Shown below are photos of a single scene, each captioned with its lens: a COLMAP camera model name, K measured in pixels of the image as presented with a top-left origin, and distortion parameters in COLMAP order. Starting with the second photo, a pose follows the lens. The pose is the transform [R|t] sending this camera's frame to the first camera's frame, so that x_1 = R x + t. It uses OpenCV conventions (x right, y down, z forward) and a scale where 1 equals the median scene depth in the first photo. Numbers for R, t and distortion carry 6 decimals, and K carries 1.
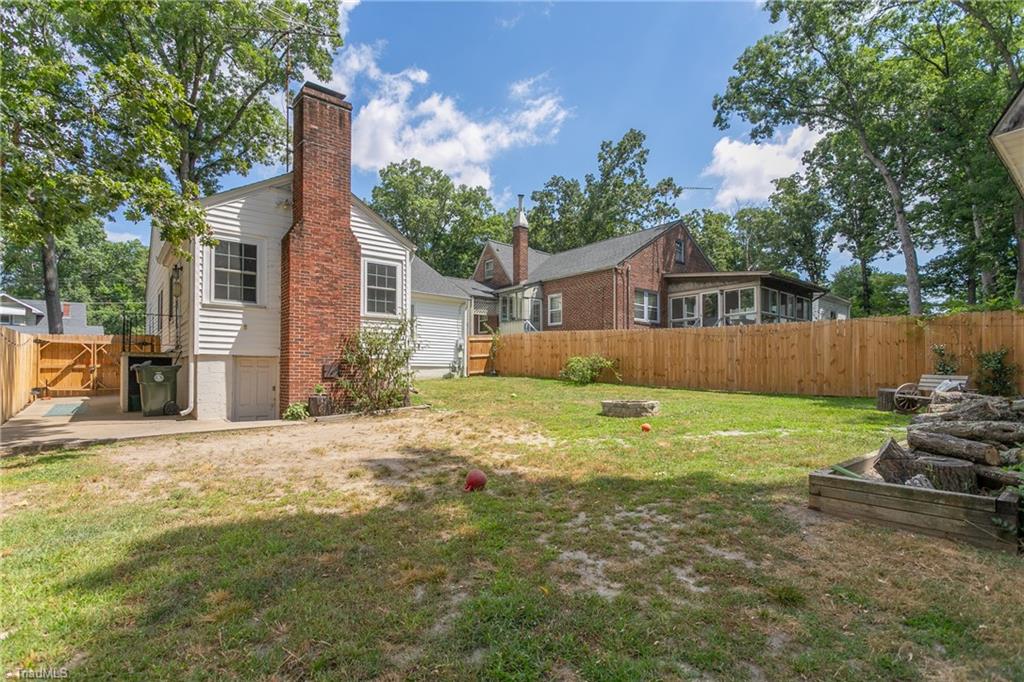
lens RADIAL K [[493.4, 0, 509.0], [0, 493.4, 371.5], [0, 0, 1]] dist [0.000394, 0.001207]
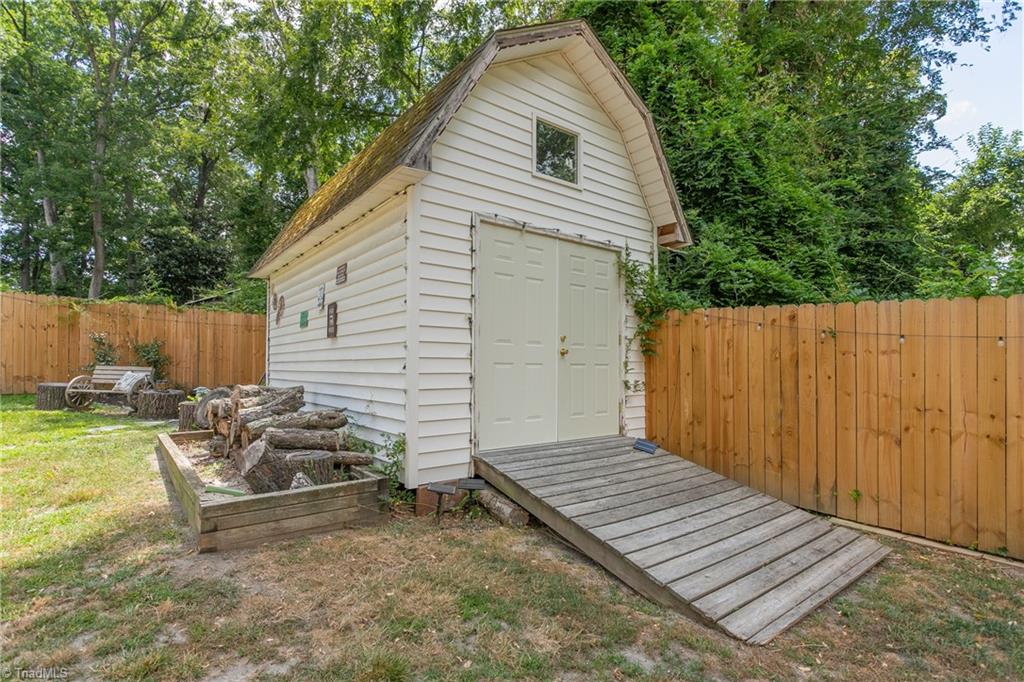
lens RADIAL K [[493.4, 0, 506.6], [0, 493.4, 357.4], [0, 0, 1]] dist [0.000394, 0.001207]
pose [[0.001176, 0.013862, 0.999903, -0.127965], [-0.009265, 0.999861, -0.013850, -0.007535], [-0.999956, -0.009248, 0.001304, 0.553812]]
